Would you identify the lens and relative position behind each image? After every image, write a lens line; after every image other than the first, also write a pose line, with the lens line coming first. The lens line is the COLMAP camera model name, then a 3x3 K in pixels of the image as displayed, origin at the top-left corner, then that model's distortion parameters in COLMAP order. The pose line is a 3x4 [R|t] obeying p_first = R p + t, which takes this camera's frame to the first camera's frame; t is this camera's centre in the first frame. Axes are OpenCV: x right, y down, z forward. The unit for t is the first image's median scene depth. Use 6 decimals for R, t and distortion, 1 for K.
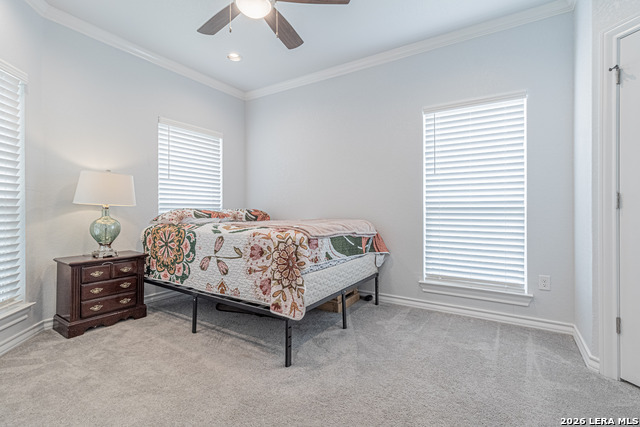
lens RADIAL K [[297.3, 0, 323.0], [0, 297.3, 211.0], [0, 0, 1]] dist [0.003197, 0.000342]
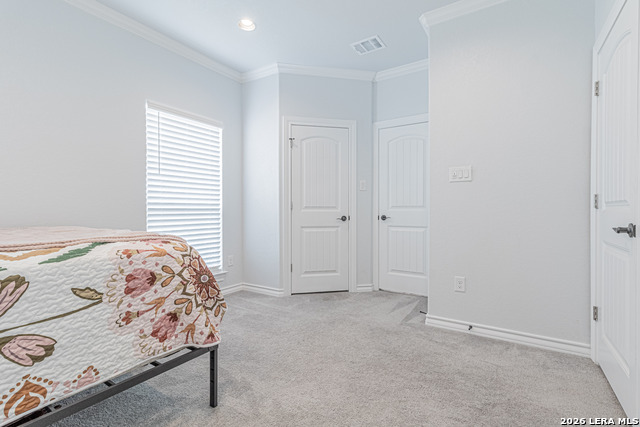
lens RADIAL K [[297.3, 0, 323.0], [0, 297.3, 211.0], [0, 0, 1]] dist [0.003197, 0.000342]
pose [[0.013934, -0.004439, 0.999893, -0.811162], [0.005281, 0.999977, 0.004366, -0.004936], [-0.999889, 0.005220, 0.013958, 0.615124]]
